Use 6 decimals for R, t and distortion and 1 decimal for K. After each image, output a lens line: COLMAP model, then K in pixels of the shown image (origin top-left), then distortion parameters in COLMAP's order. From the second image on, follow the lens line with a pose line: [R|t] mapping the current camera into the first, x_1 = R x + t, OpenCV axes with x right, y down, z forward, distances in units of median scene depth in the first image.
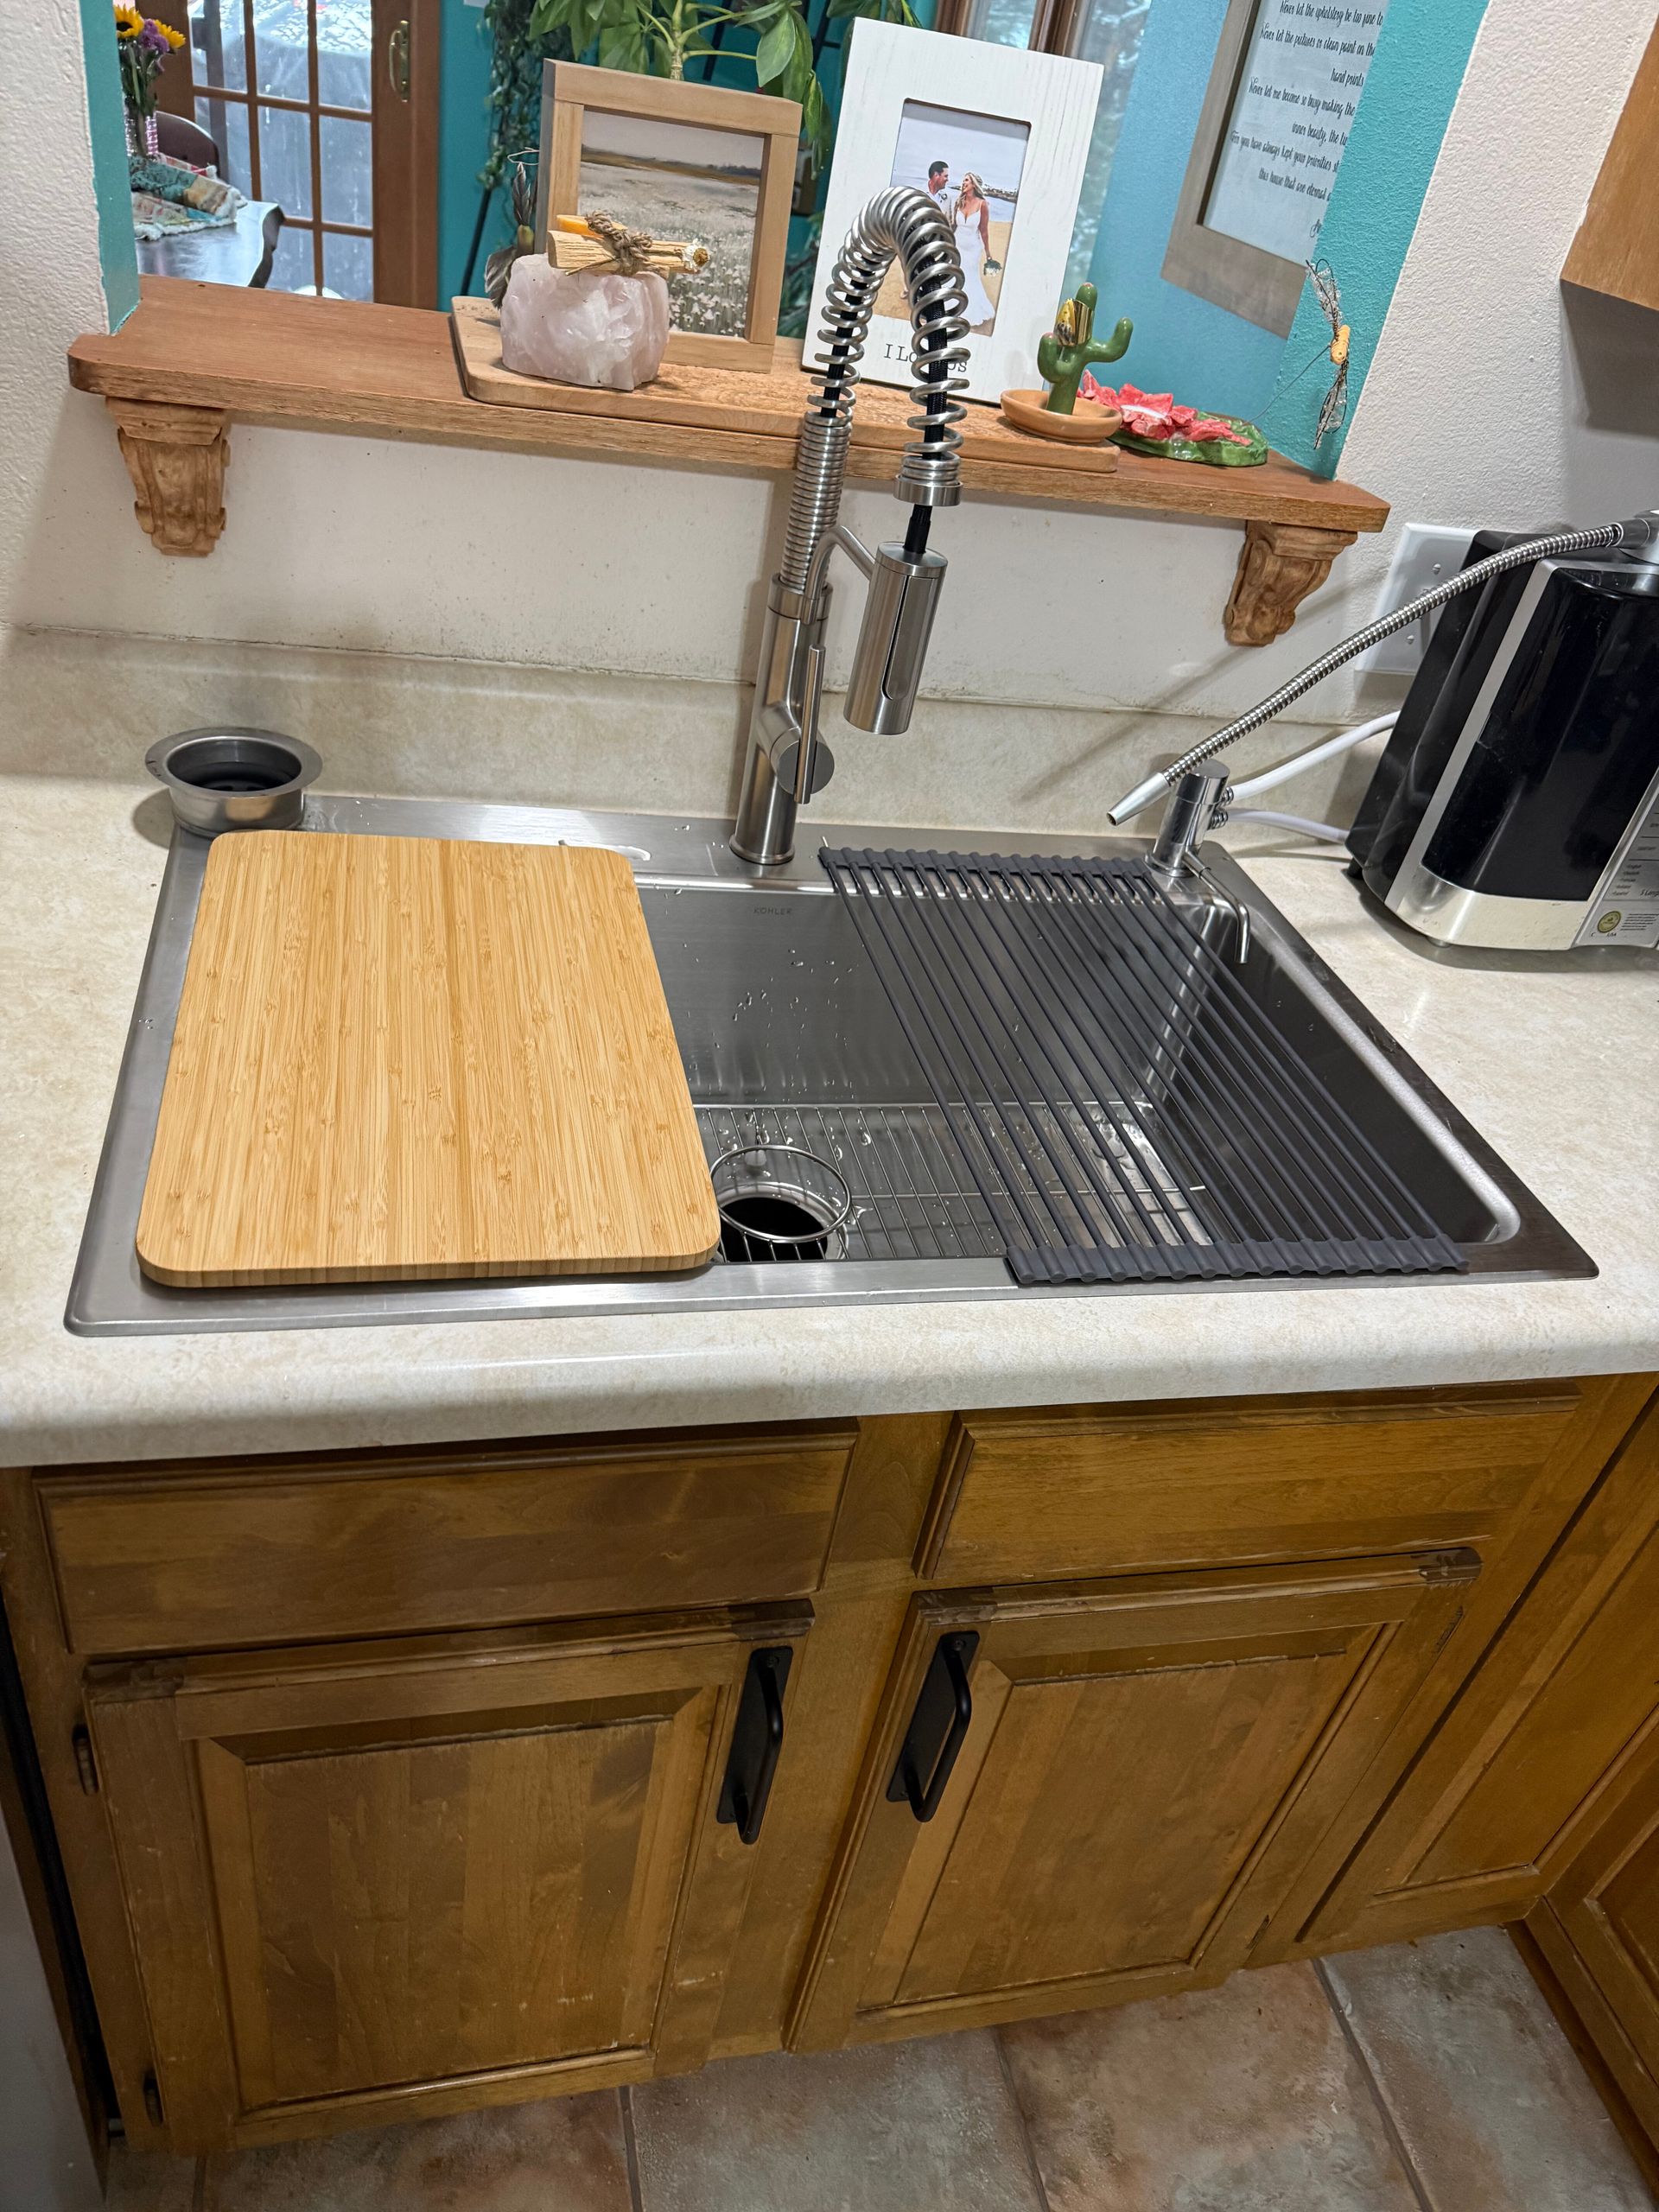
lens RADIAL K [[1570.3, 0, 829.5], [0, 1570.3, 1106.0], [0, 0, 1]] dist [0.005244, -0.082421]
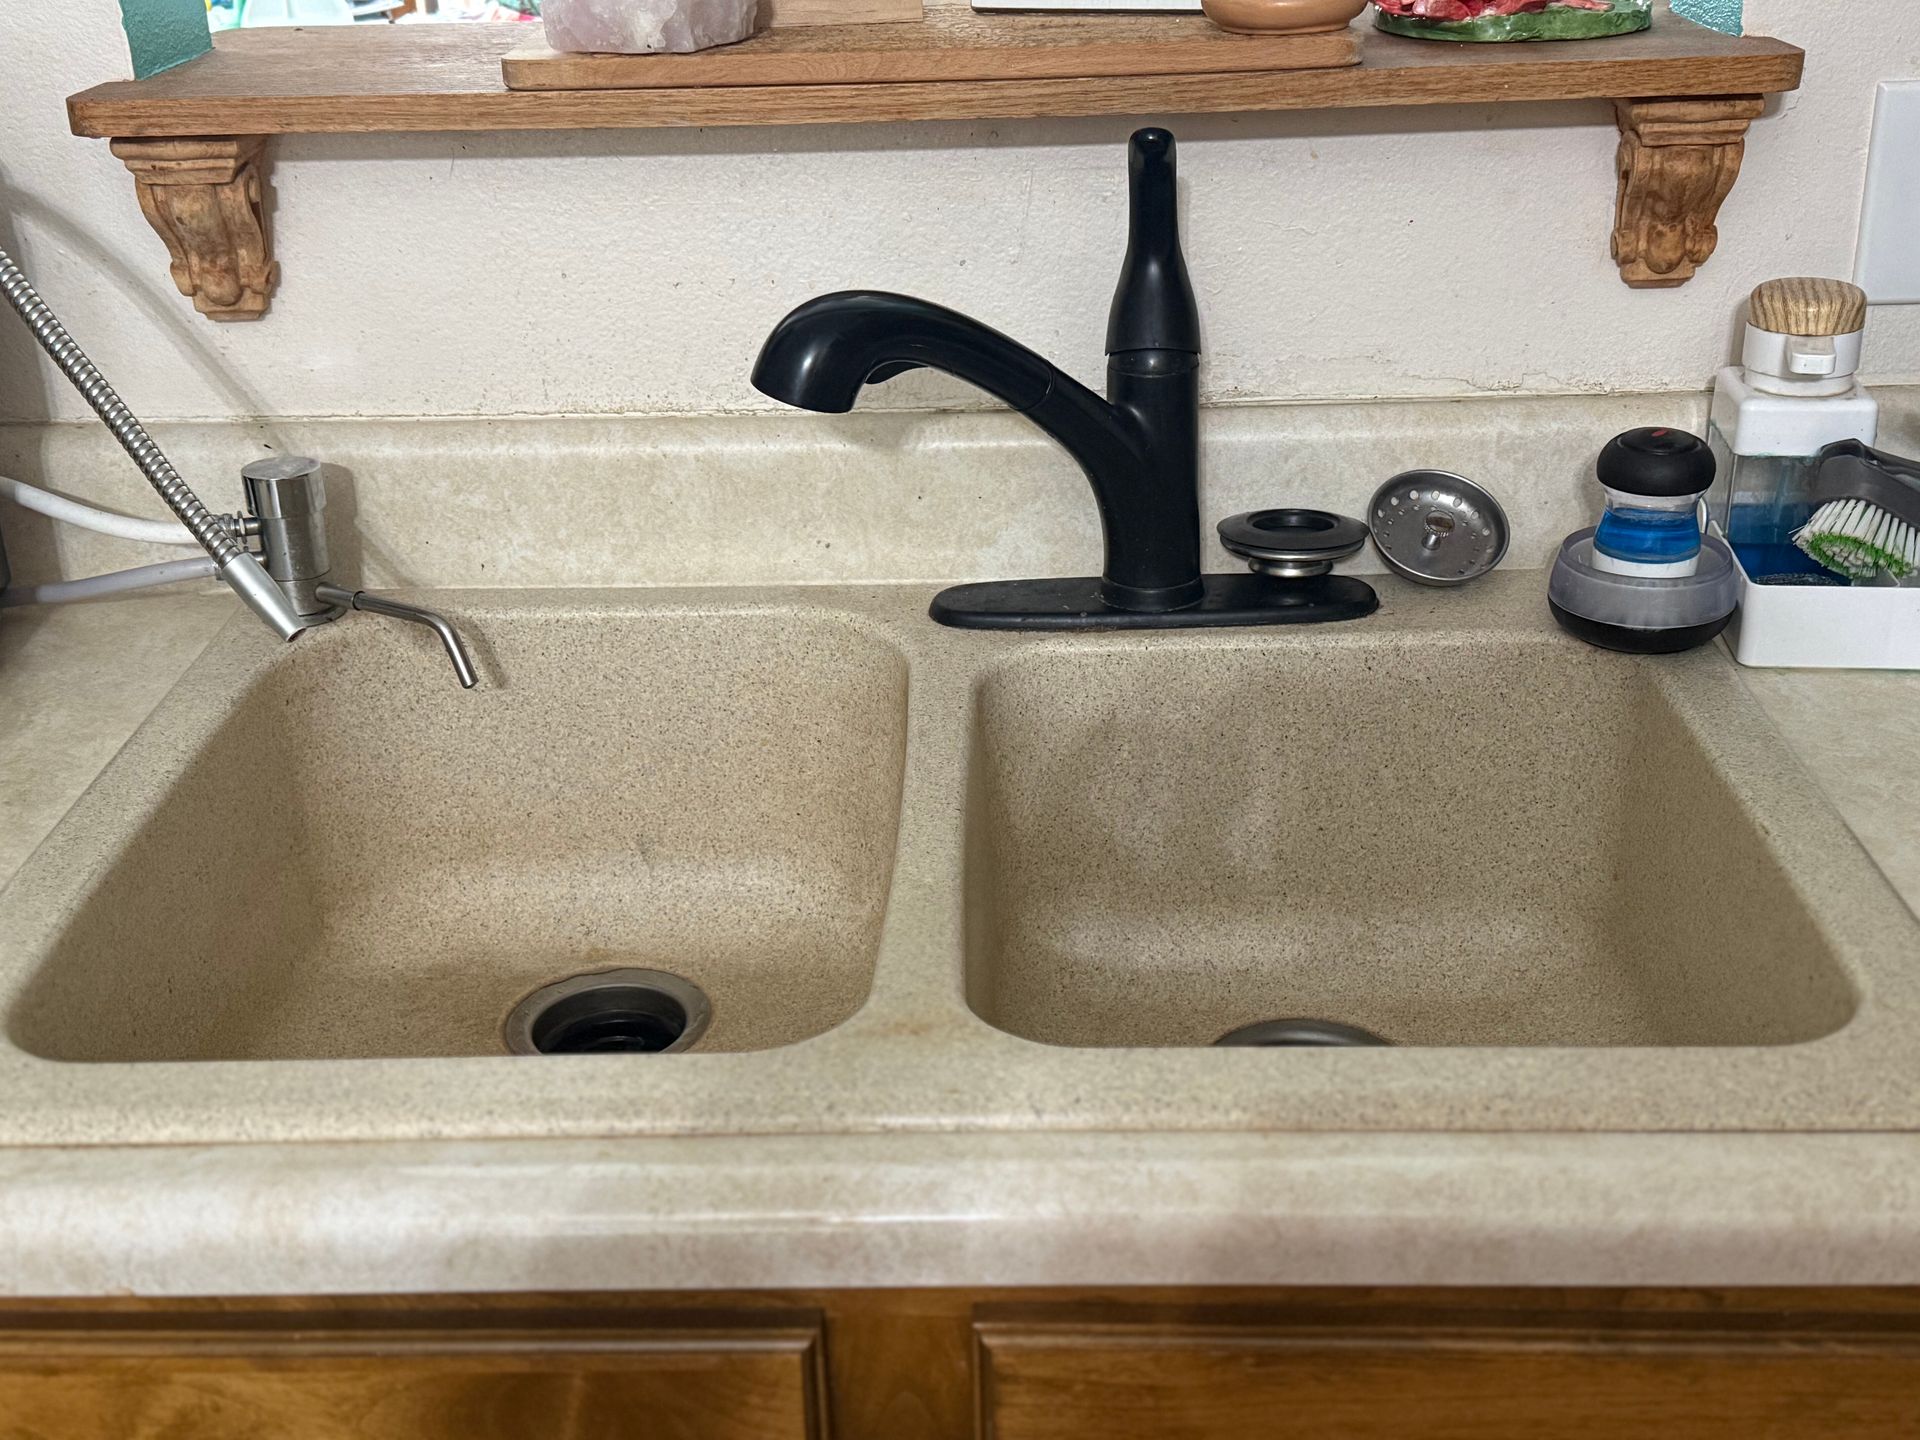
lens RADIAL K [[2242.3, 0, 960.0], [0, 2242.3, 720.0], [0, 0, 1]] dist [0.143385, -0.476323]
pose [[0.949988, -0.070911, -0.304130, 0.319850], [0.005779, 0.977704, -0.209909, 0.121240], [0.312234, 0.197653, 0.929217, 0.021378]]
